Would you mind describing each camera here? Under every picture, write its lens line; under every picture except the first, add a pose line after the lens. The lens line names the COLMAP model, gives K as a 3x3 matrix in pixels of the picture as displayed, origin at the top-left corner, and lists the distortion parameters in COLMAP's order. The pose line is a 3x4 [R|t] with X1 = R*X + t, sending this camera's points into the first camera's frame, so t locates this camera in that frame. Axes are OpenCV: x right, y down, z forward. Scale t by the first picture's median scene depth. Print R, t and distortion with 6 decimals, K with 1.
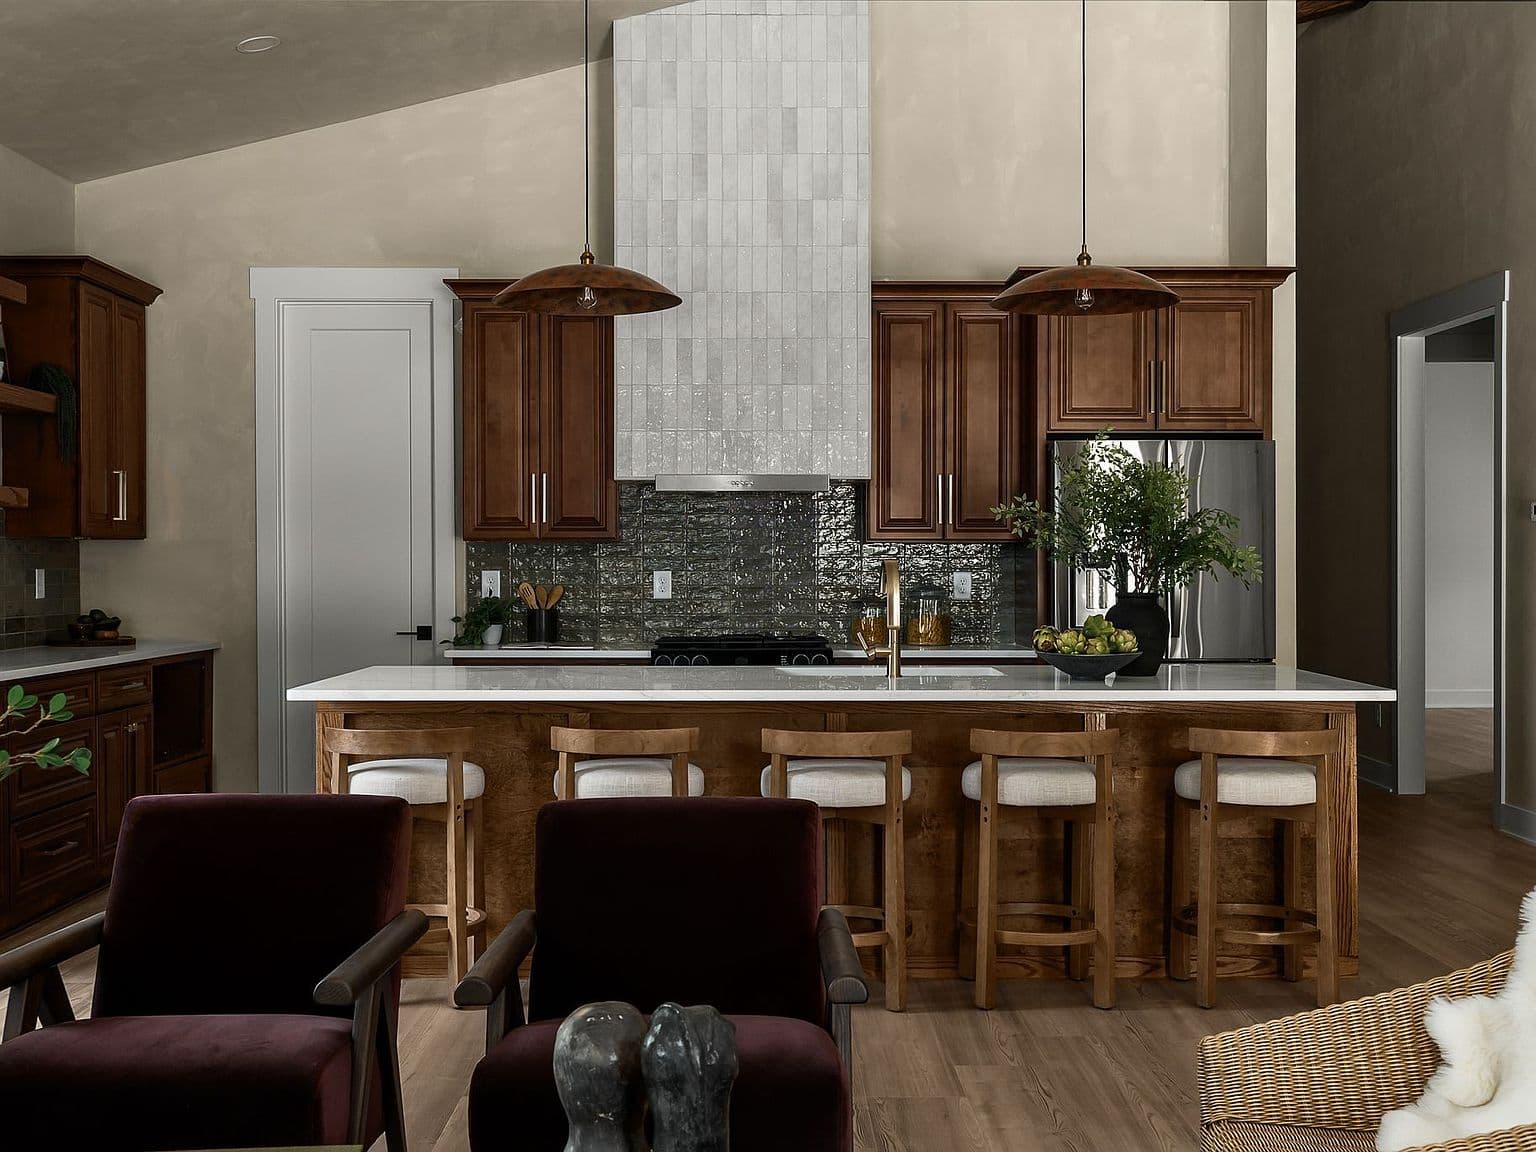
lens RADIAL K [[1735.6, 0, 775.0], [0, 1735.6, 572.2], [0, 0, 1]] dist [0.032354, 0.000000]
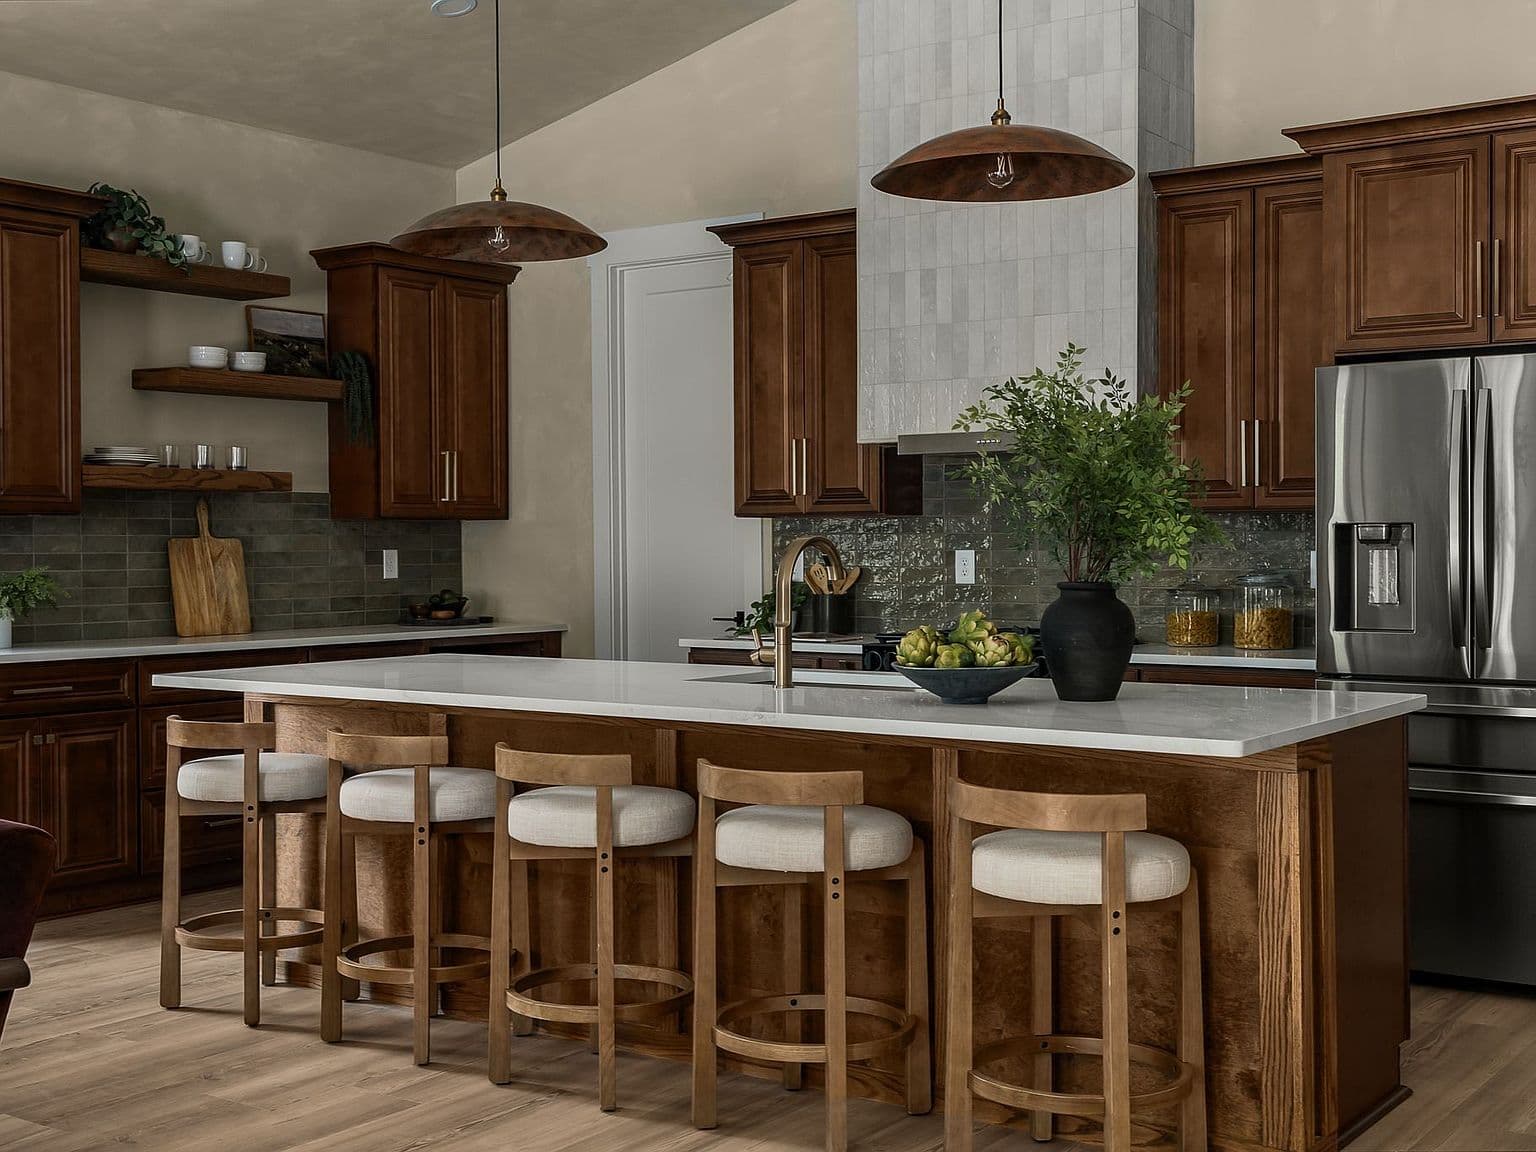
lens RADIAL K [[1888.9, 0, 771.8], [0, 1888.9, 550.8], [0, 0, 1]] dist [0.014556, 0.000000]
pose [[0.809377, -0.001479, -0.587287, 0.415036], [0.001953, 0.999998, 0.000174, -0.000871], [0.587286, -0.001288, 0.809378, 0.229600]]
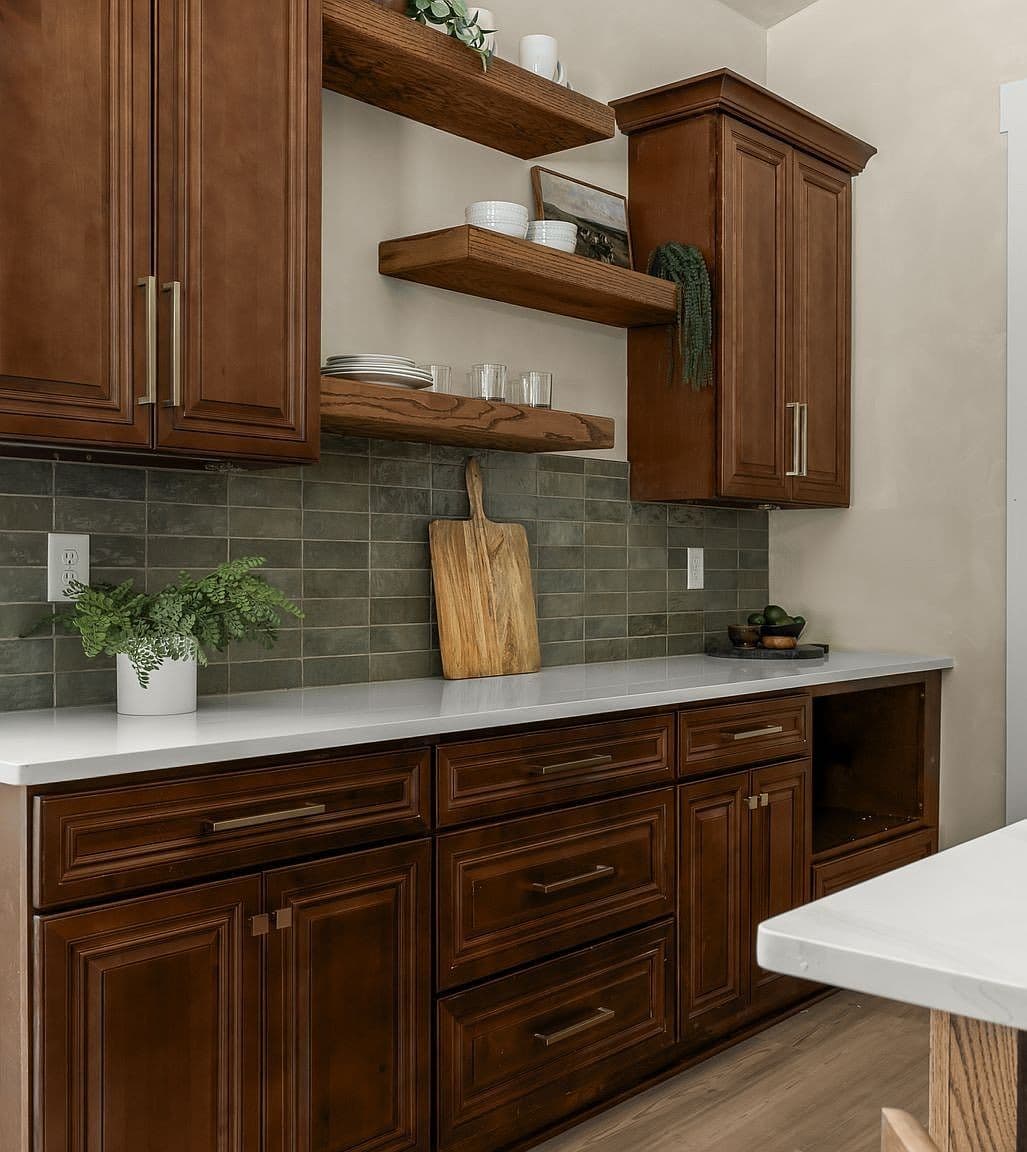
lens RADIAL K [[1306.8, 0, 514.3], [0, 1306.8, 576.0], [0, 0, 1]] dist [-0.006033, 0.000000]
pose [[0.742132, 0.009006, -0.670193, -0.113846], [-0.008650, 0.999955, 0.003859, 0.008452], [0.670198, 0.002933, 0.742177, 0.547455]]
